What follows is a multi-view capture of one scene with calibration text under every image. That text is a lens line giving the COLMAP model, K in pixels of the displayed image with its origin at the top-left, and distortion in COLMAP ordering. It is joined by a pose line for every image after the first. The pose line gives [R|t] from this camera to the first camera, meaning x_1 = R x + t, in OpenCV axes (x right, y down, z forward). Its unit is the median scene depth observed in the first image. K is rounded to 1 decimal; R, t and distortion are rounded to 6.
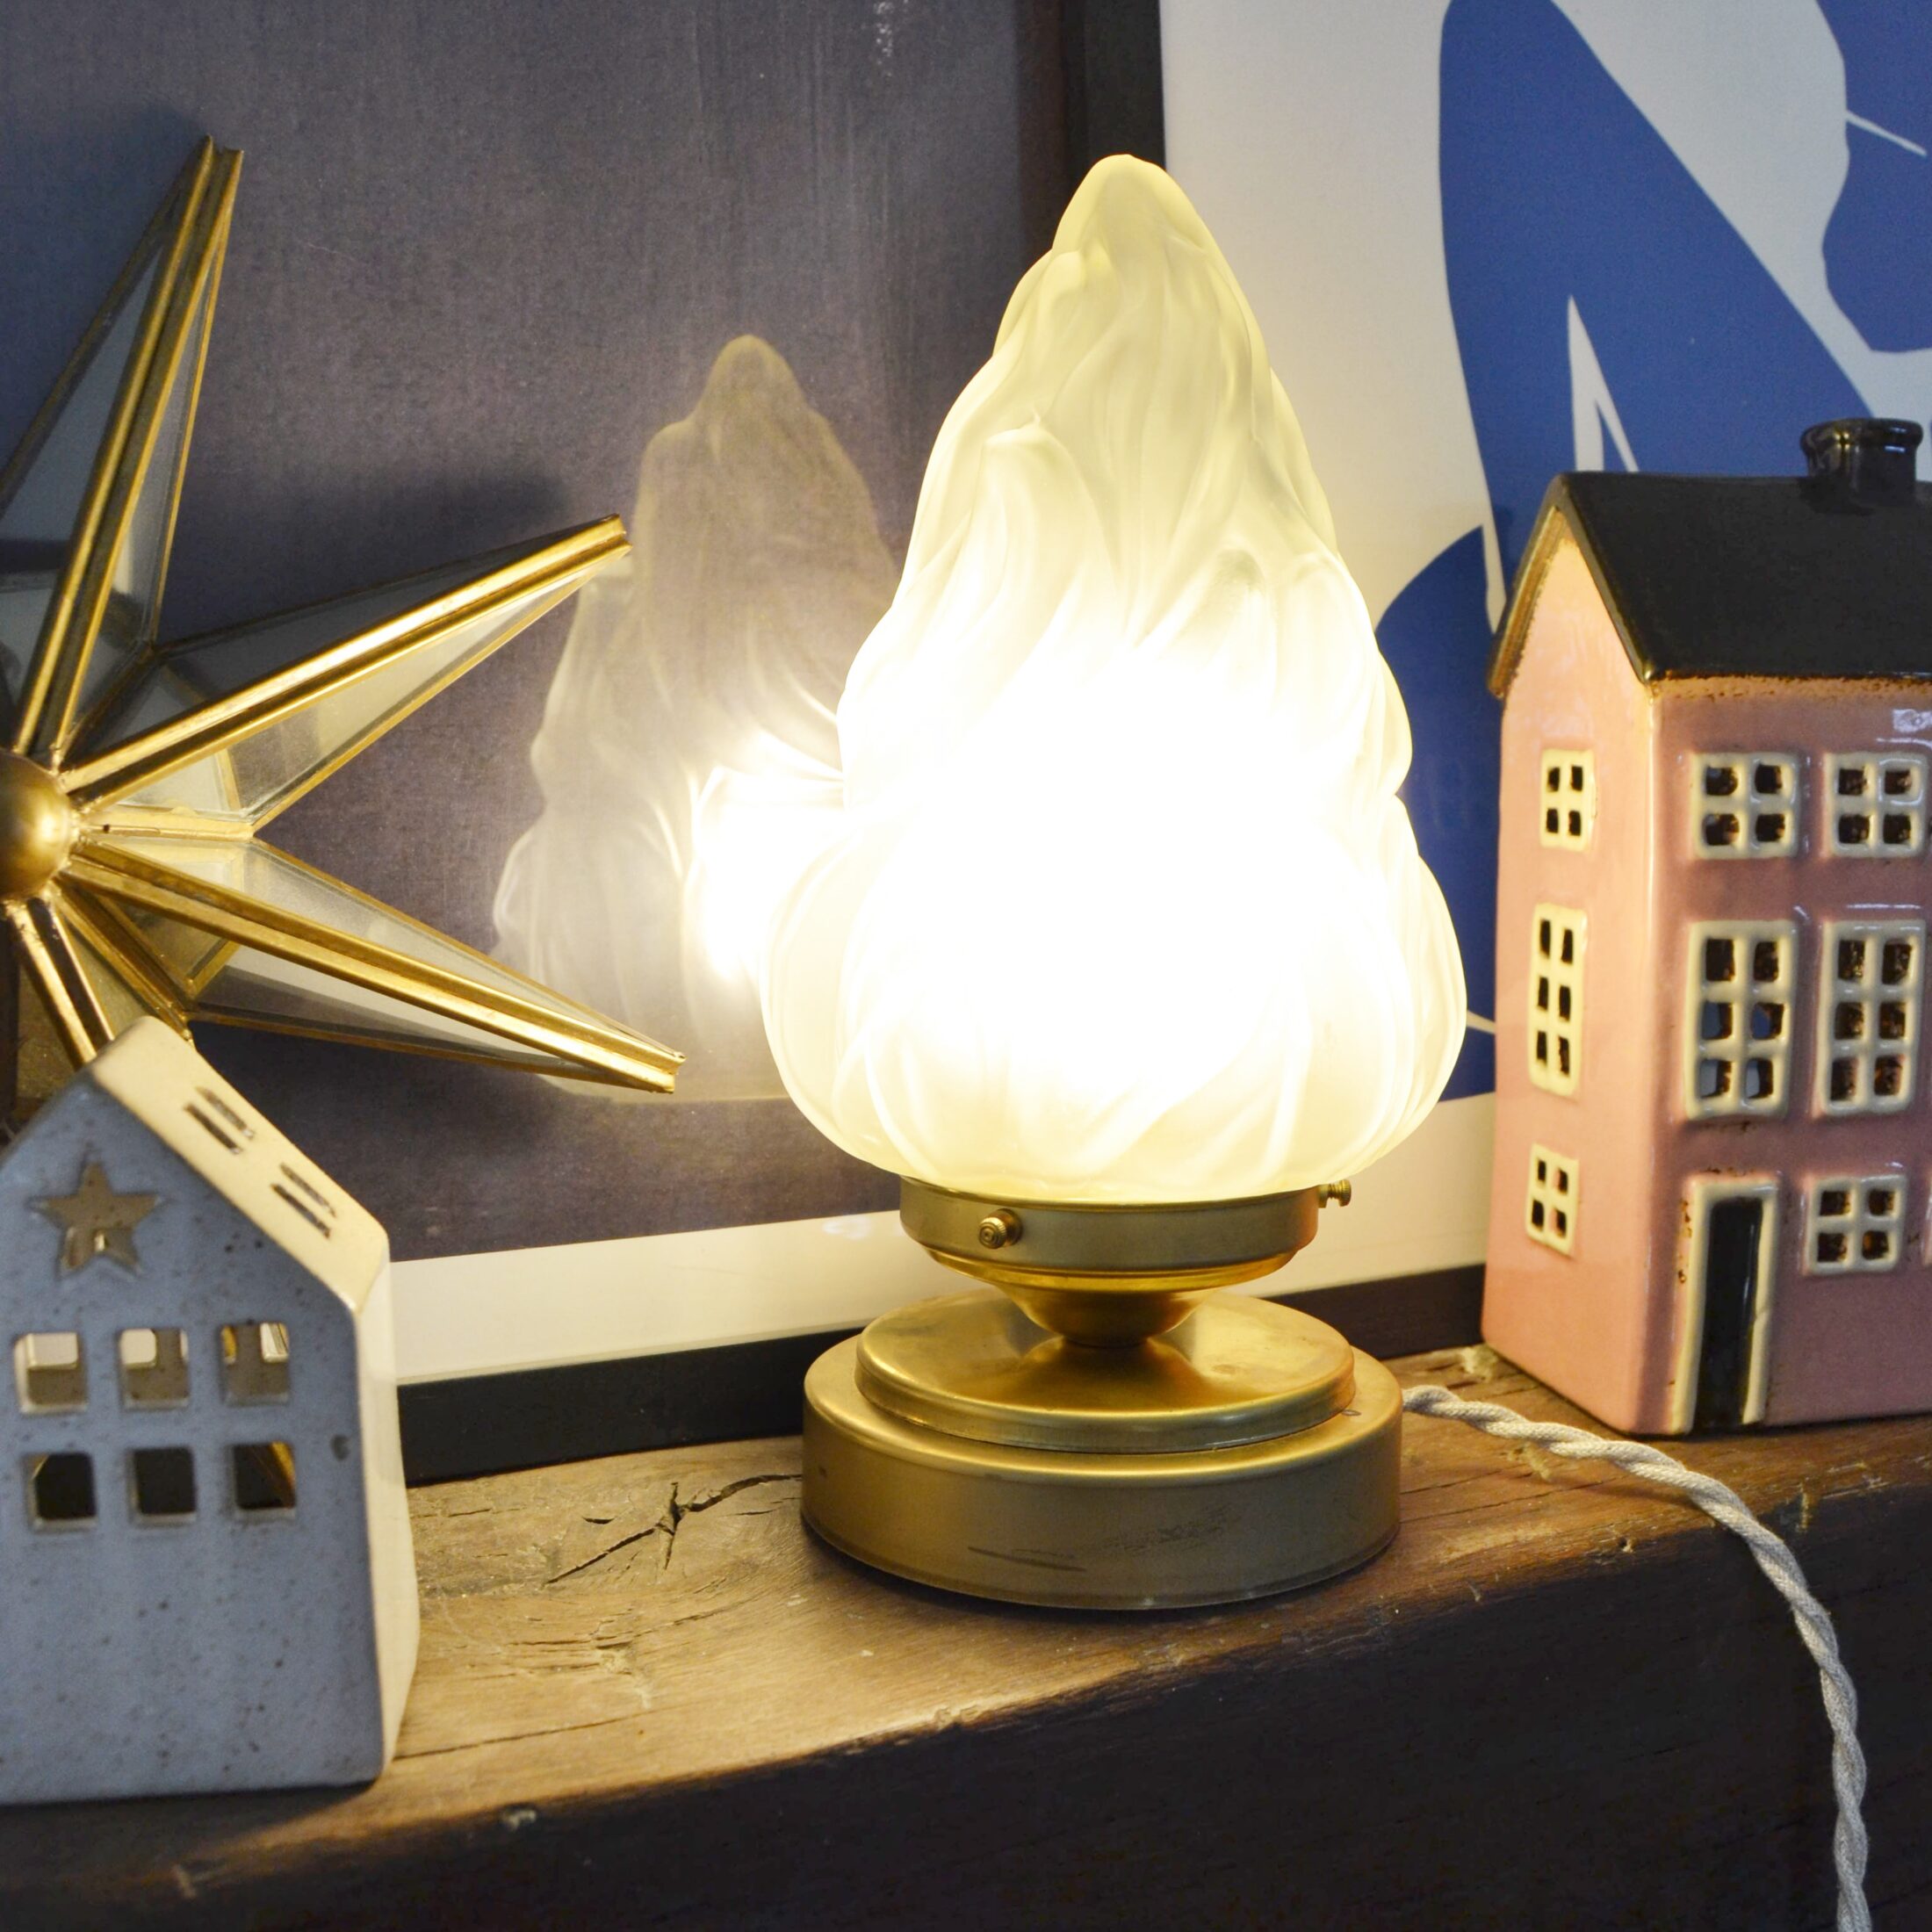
lens RADIAL K [[2300.7, 0, 965.8], [0, 2300.7, 1007.9], [0, 0, 1]] dist [-0.089690, 0.007992]
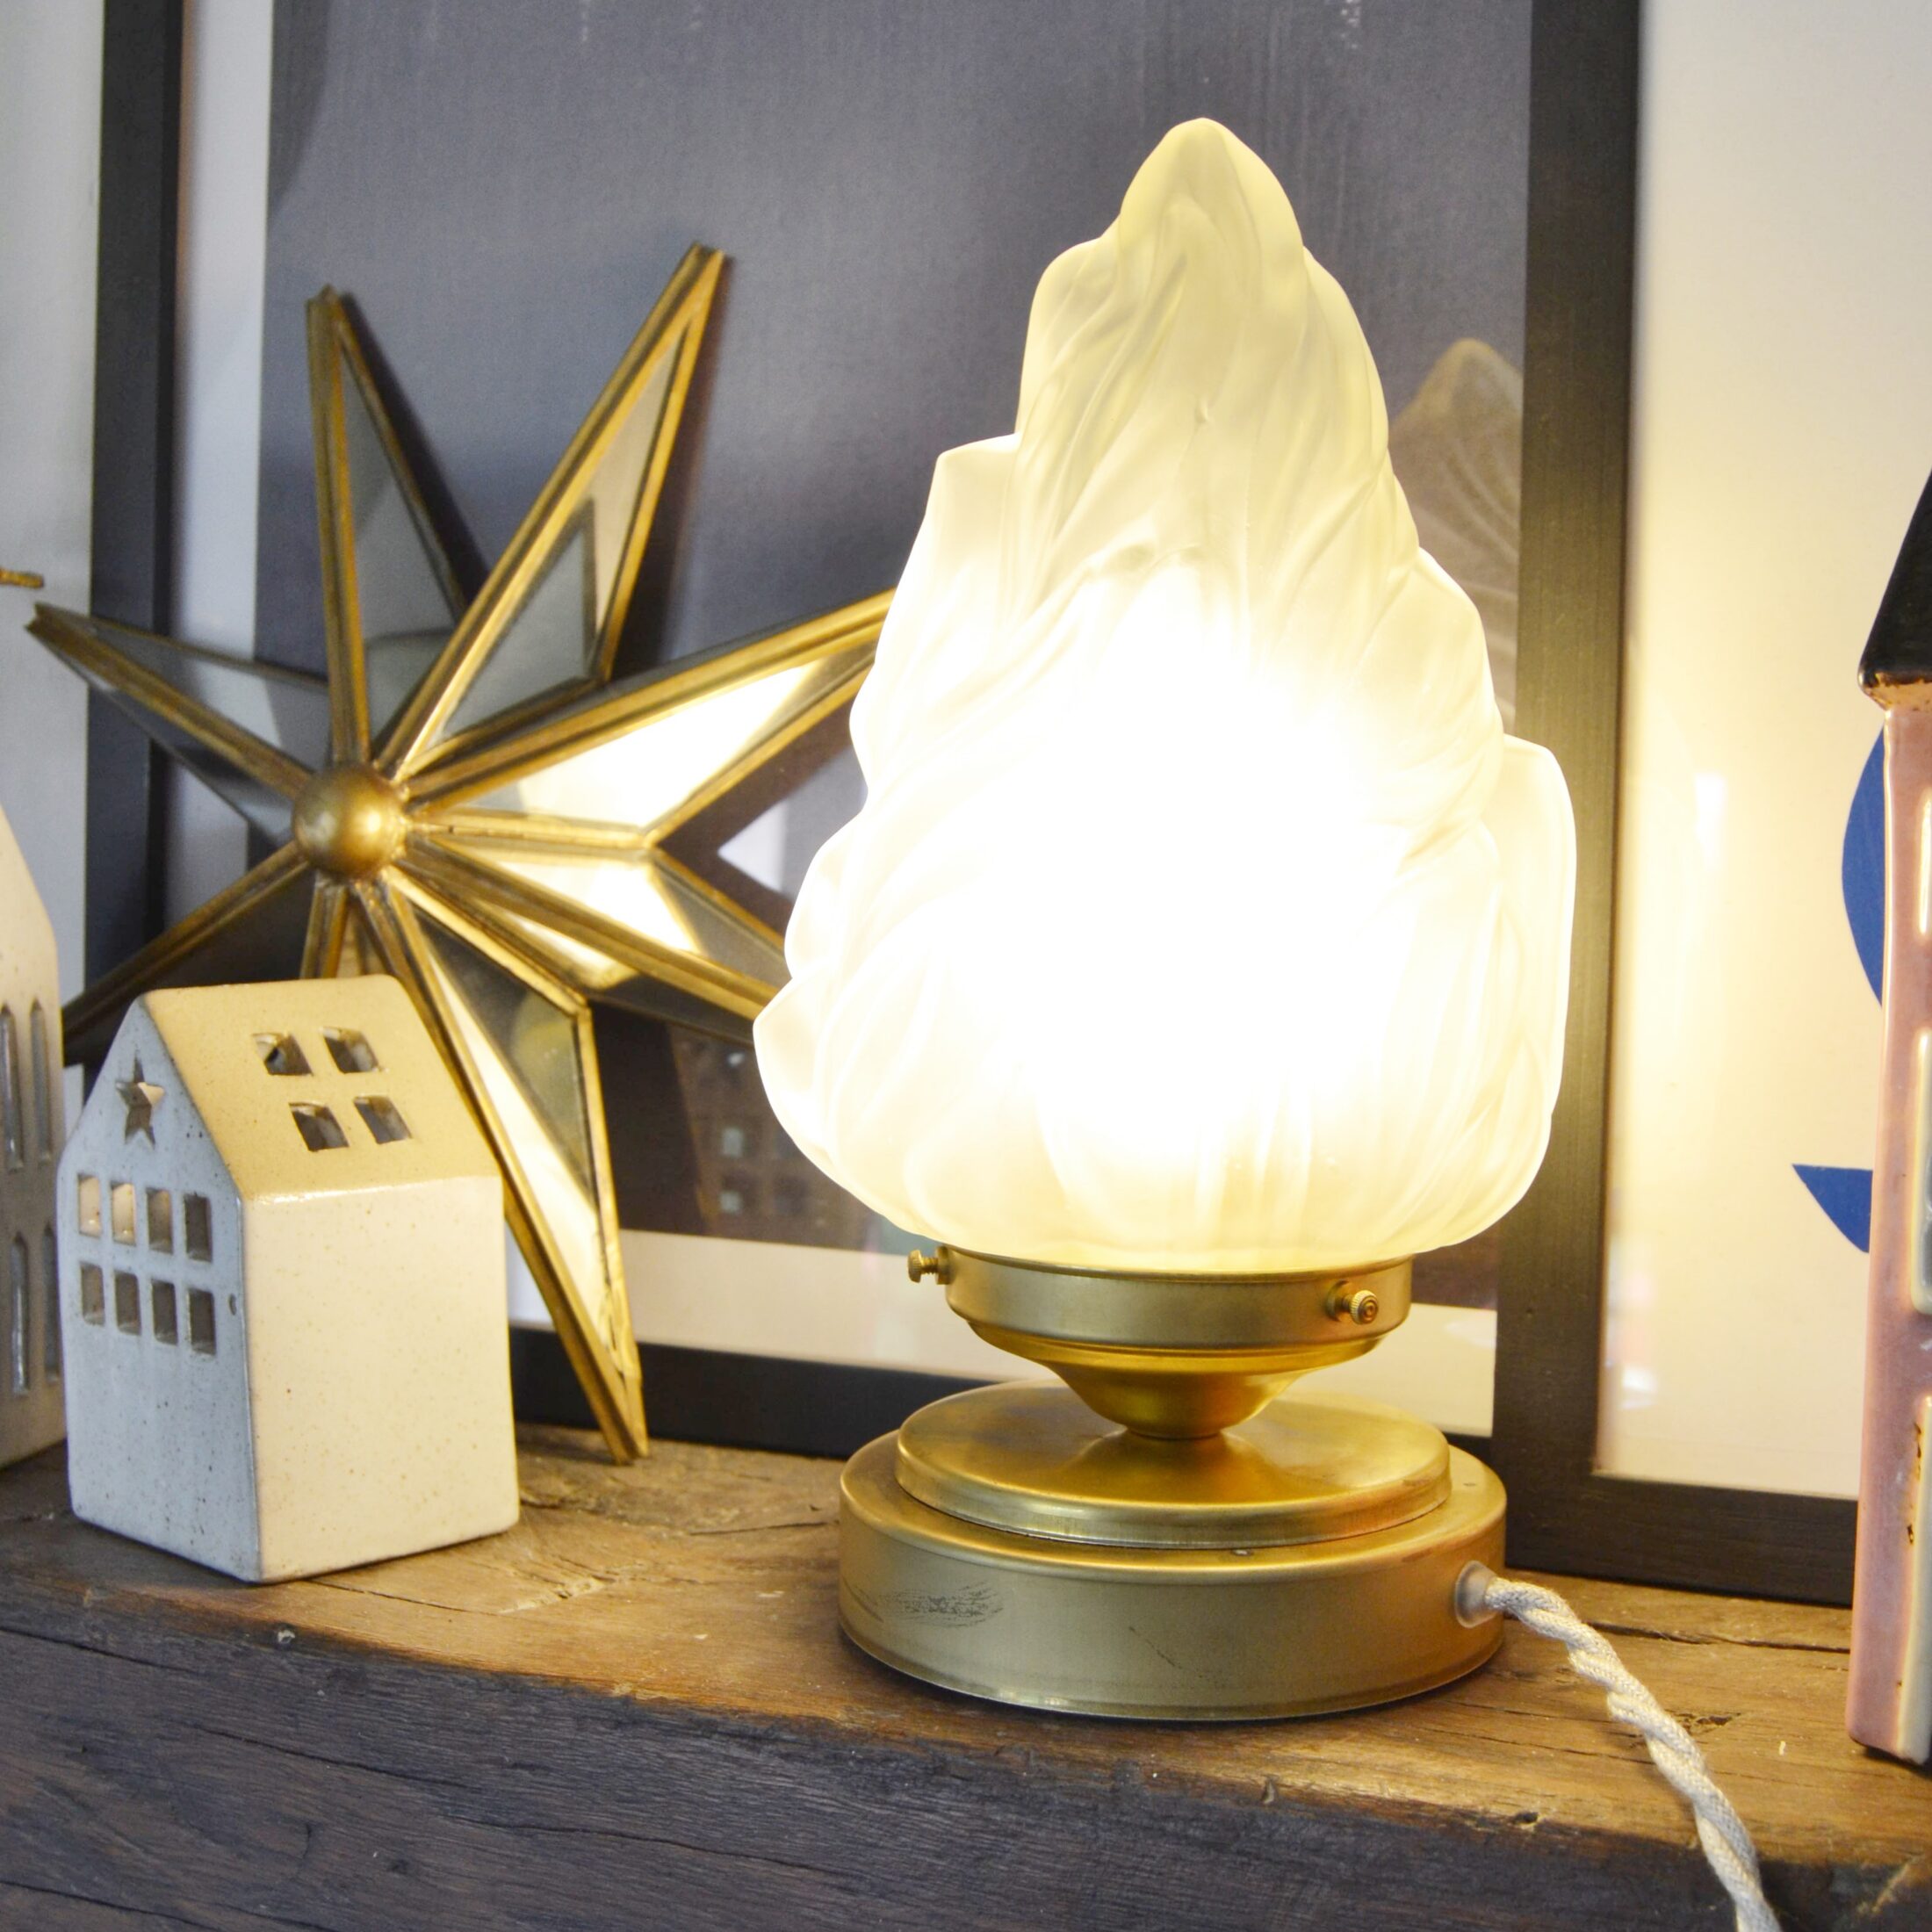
lens RADIAL K [[2604.4, 0, 1029.0], [0, 2604.4, 1089.7], [0, 0, 1]] dist [-0.060034, -0.043405]
pose [[0.643337, 0.093566, -0.759844, 0.744215], [-0.110812, 0.993432, 0.028508, -0.010870], [0.757521, 0.065859, 0.649480, 0.270202]]
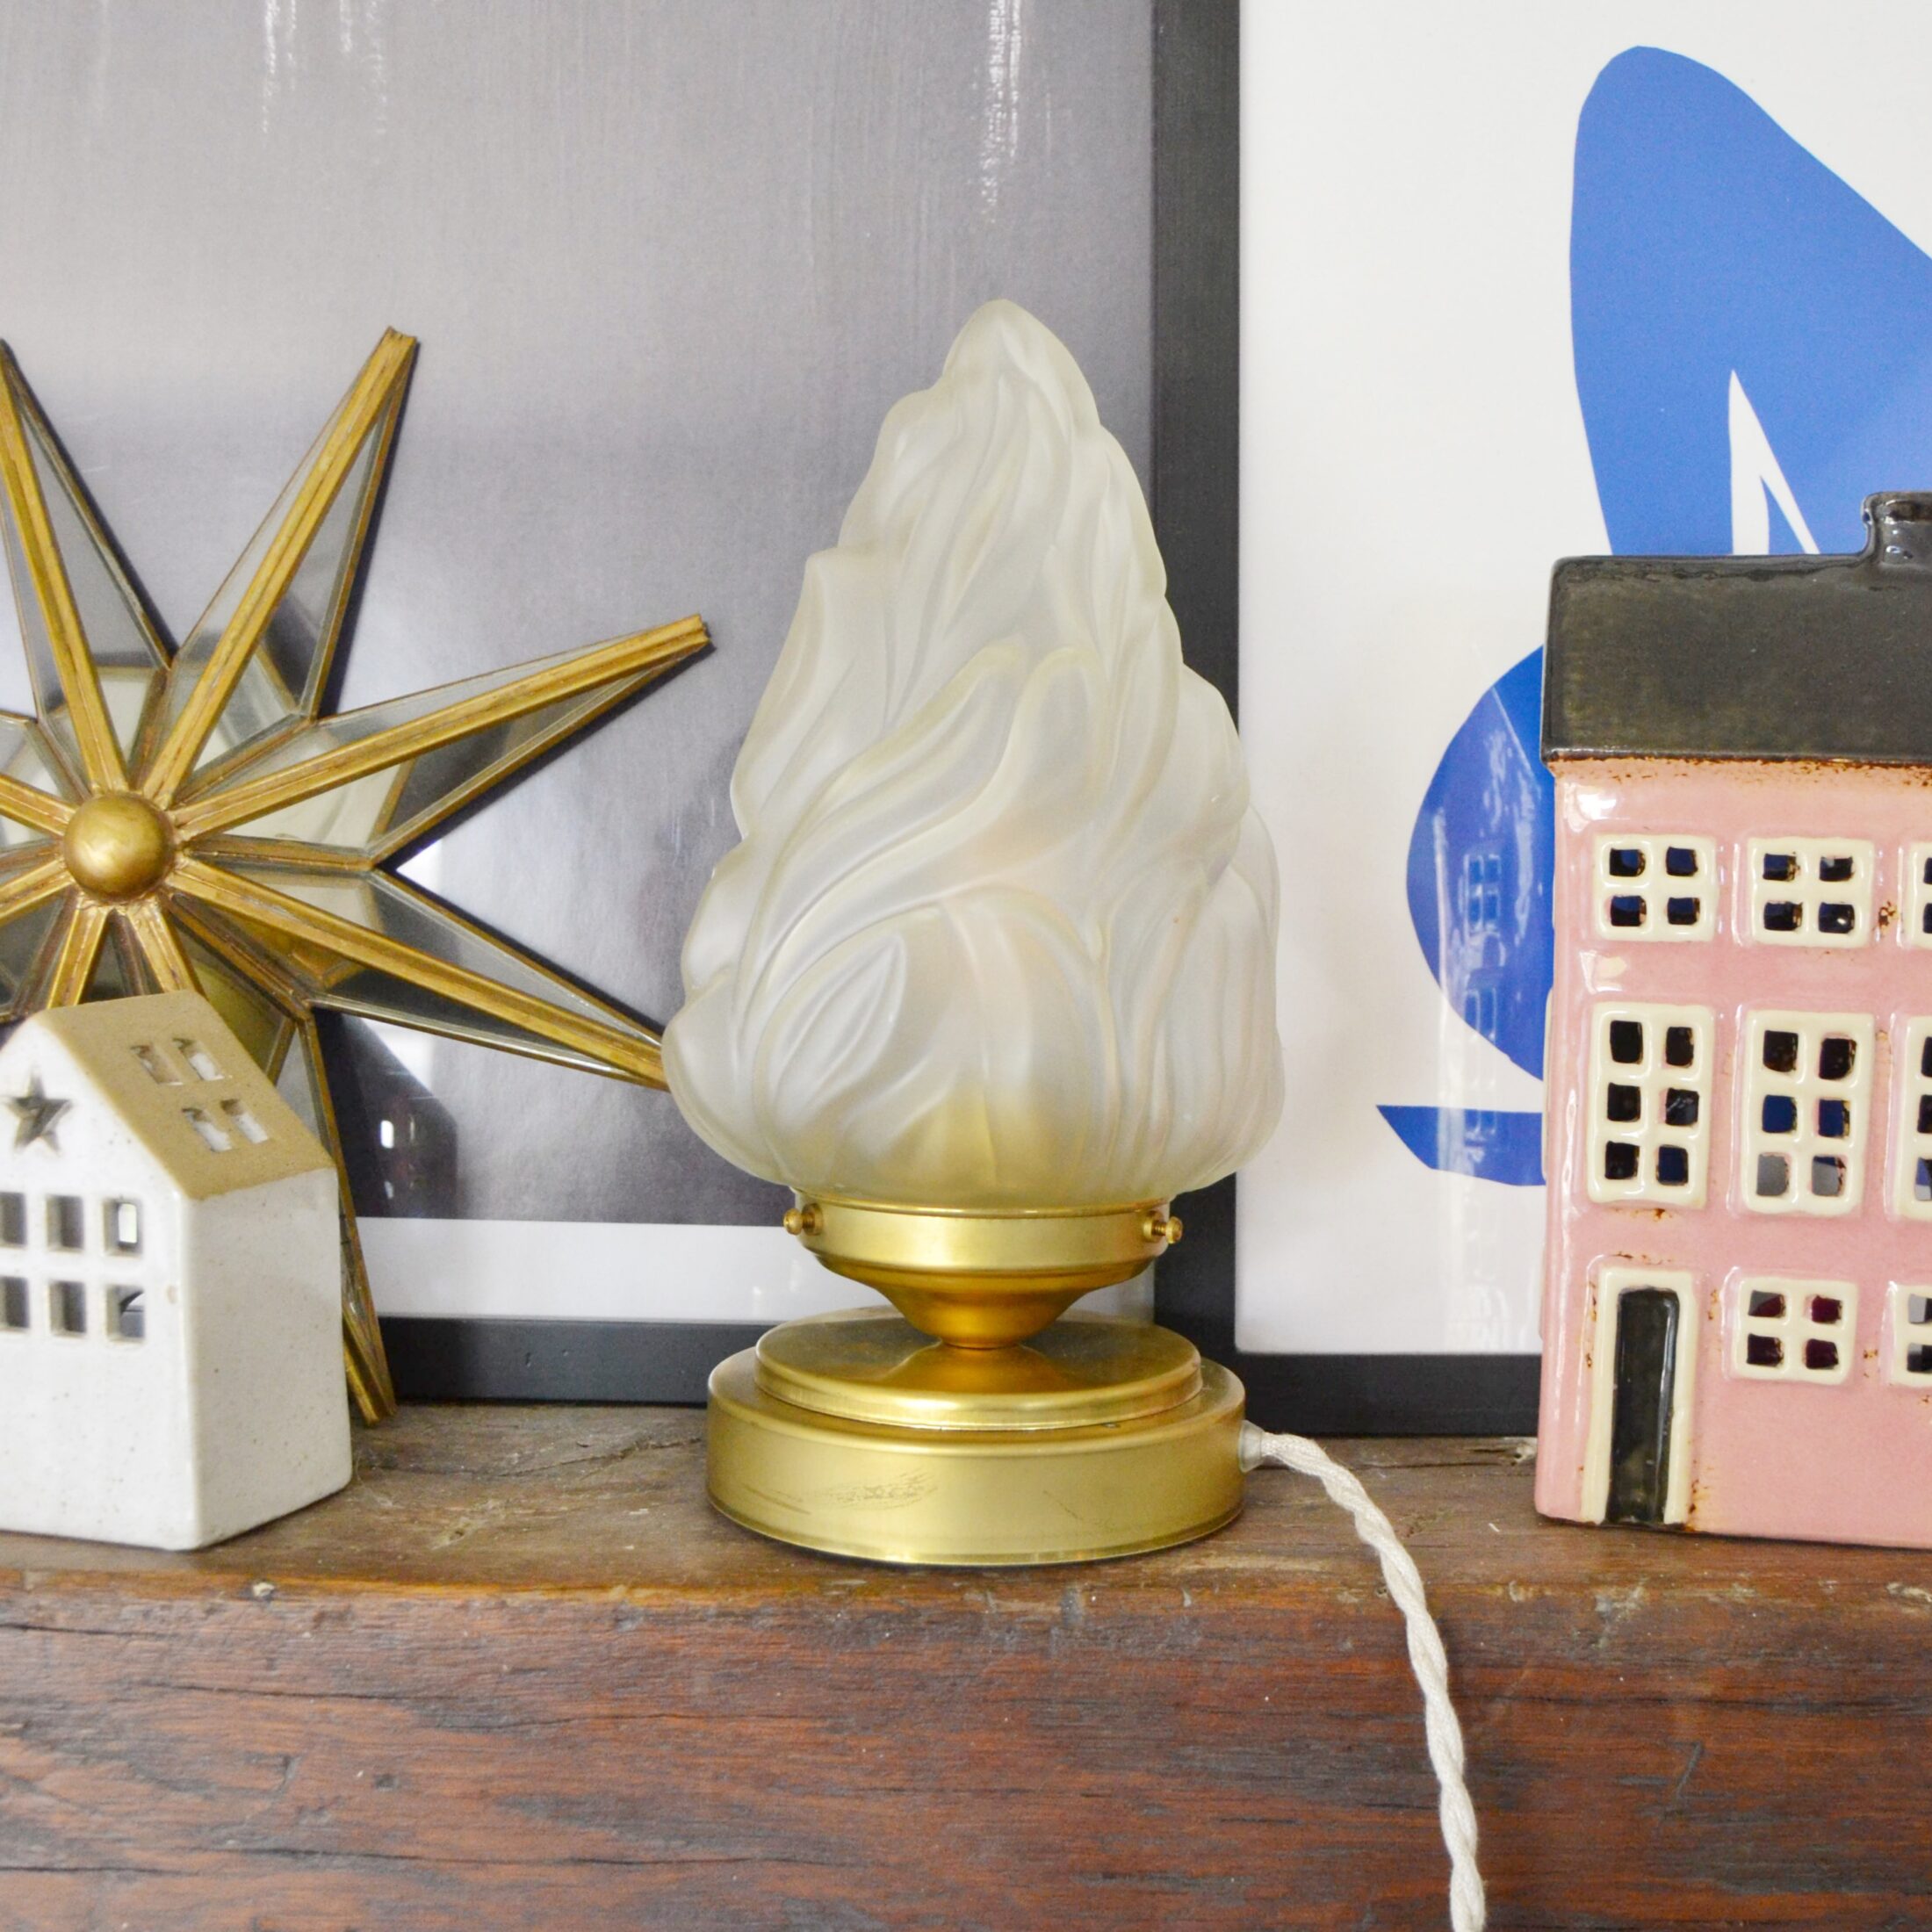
lens RADIAL K [[2623.2, 0, 966.0], [0, 2623.2, 966.0], [0, 0, 1]] dist [-0.075495, -0.010515]
pose [[0.893626, 0.047589, -0.446282, 0.581394], [-0.076091, 0.996032, -0.046152, 0.020270], [0.442315, 0.075200, 0.893701, -0.147923]]
